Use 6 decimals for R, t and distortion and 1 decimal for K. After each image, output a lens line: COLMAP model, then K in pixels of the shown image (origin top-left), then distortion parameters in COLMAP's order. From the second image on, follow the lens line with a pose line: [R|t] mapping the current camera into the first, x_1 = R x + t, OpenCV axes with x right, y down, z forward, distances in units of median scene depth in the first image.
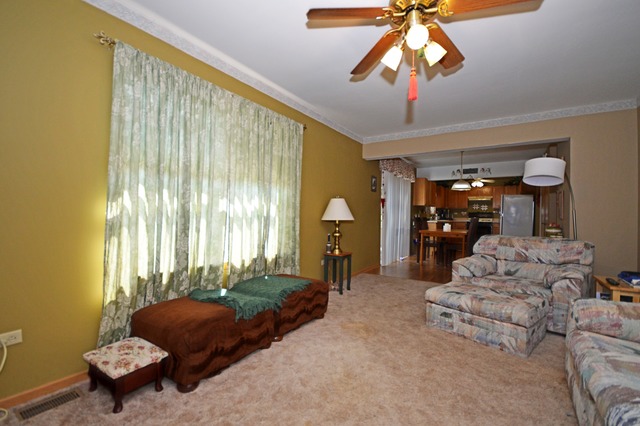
lens RADIAL K [[287.0, 0, 318.4], [0, 287.0, 213.8], [0, 0, 1]] dist [-0.003556, -0.006116]
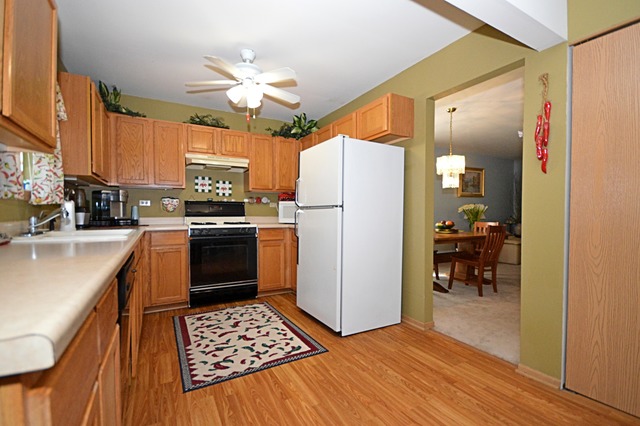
lens RADIAL K [[287.0, 0, 324.2], [0, 287.0, 217.4], [0, 0, 1]] dist [-0.003556, -0.006116]
pose [[0.440472, -0.035658, 0.897058, 0.291790], [0.010502, 0.999347, 0.034568, 0.005434], [-0.897705, -0.005805, 0.440559, 0.708962]]
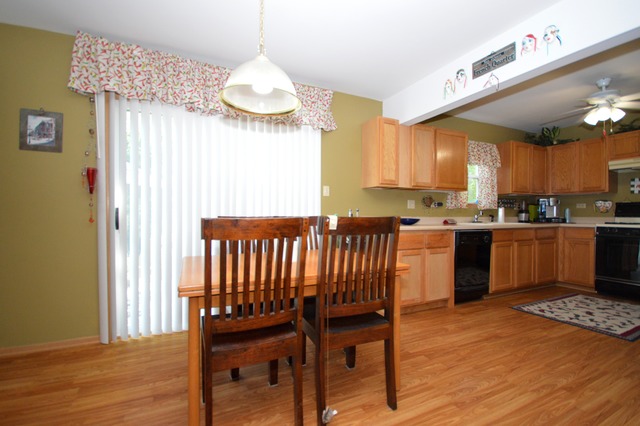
lens RADIAL K [[287.0, 0, 311.0], [0, 287.0, 217.8], [0, 0, 1]] dist [-0.003556, -0.006116]
pose [[0.847088, -0.014478, -0.531255, 0.386099], [0.016043, 0.999870, -0.001668, 0.009997], [0.531210, -0.007110, 0.847210, 0.469823]]
